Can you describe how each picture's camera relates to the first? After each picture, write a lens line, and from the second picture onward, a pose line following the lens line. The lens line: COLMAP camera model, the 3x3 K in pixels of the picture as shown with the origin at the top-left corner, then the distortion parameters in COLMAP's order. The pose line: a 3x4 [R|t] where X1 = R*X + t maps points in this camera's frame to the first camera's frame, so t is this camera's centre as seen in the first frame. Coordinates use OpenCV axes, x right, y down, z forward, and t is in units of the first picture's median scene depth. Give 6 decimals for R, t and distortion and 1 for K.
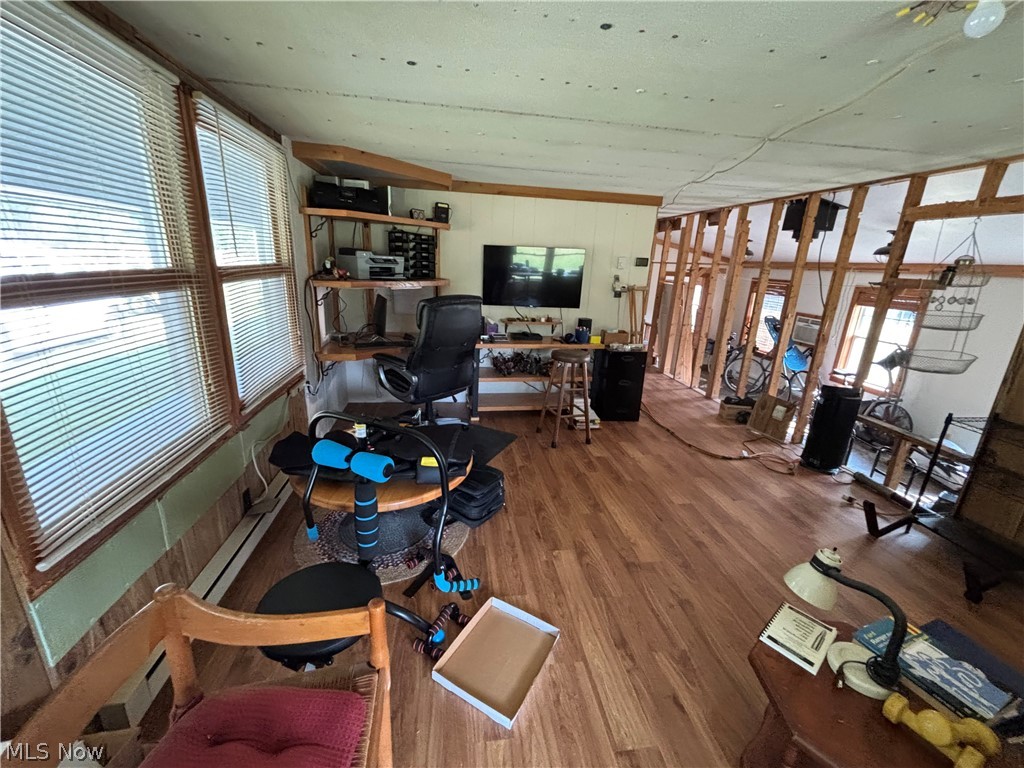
lens RADIAL K [[418.9, 0, 508.7], [0, 418.9, 377.1], [0, 0, 1]] dist [0.035036, -0.014237]
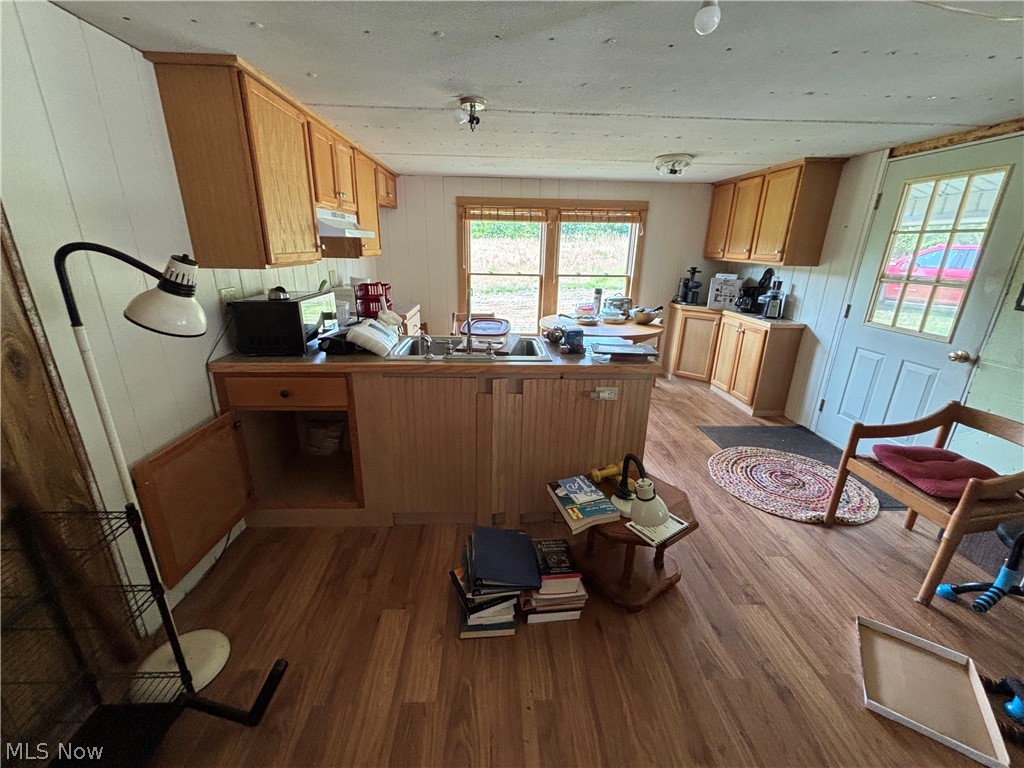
lens RADIAL K [[418.9, 0, 508.7], [0, 418.9, 377.1], [0, 0, 1]] dist [0.035036, -0.014237]
pose [[-0.993276, -0.089325, 0.073649, 0.621770], [-0.032904, 0.827737, 0.560151, -0.278929], [-0.110998, 0.553961, -0.825110, 1.090030]]
